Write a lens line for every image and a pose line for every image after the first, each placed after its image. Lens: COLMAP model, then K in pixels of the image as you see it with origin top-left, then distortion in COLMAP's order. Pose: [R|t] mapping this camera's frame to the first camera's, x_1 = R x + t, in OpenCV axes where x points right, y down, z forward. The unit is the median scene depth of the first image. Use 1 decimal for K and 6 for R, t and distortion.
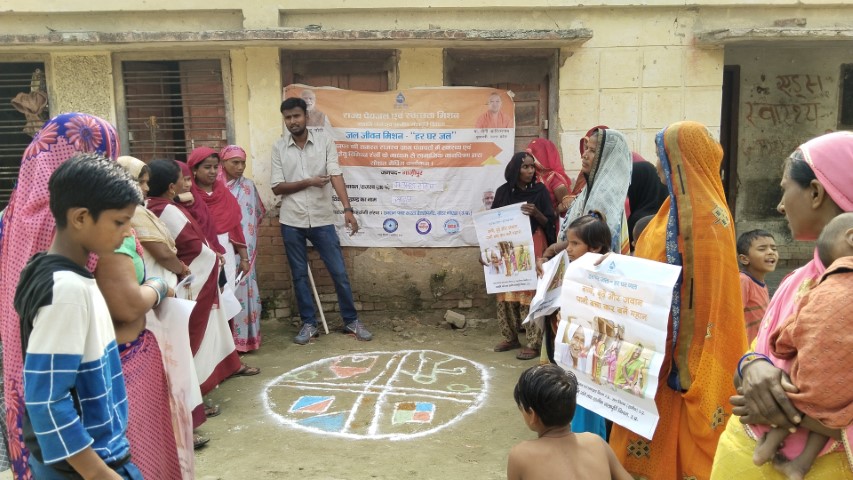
lens RADIAL K [[612.6, 0, 451.1], [0, 612.6, 242.7], [0, 0, 1]] dist [0.050062, -0.070187]
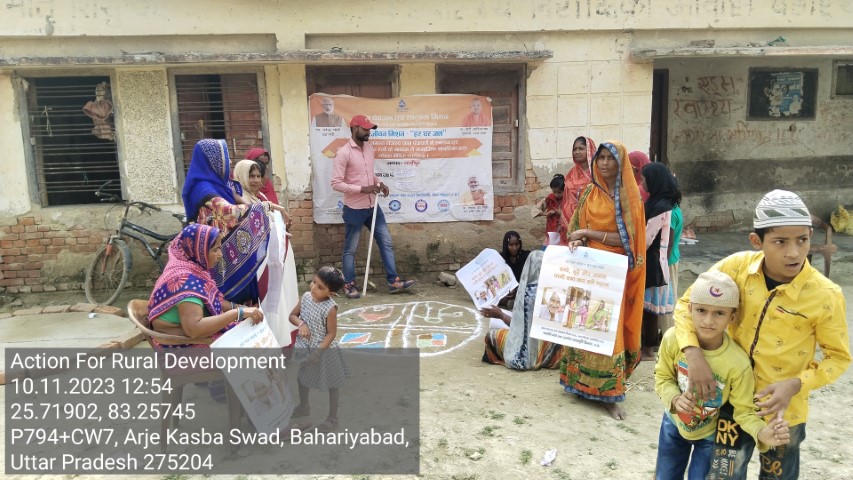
lens RADIAL K [[617.9, 0, 441.7], [0, 617.9, 240.9], [0, 0, 1]] dist [0.082371, -0.119464]
pose [[0.997552, -0.022409, 0.066239, -0.091851], [0.020486, 0.999353, 0.029568, 0.009345], [-0.066859, -0.028139, 0.997366, -0.279038]]
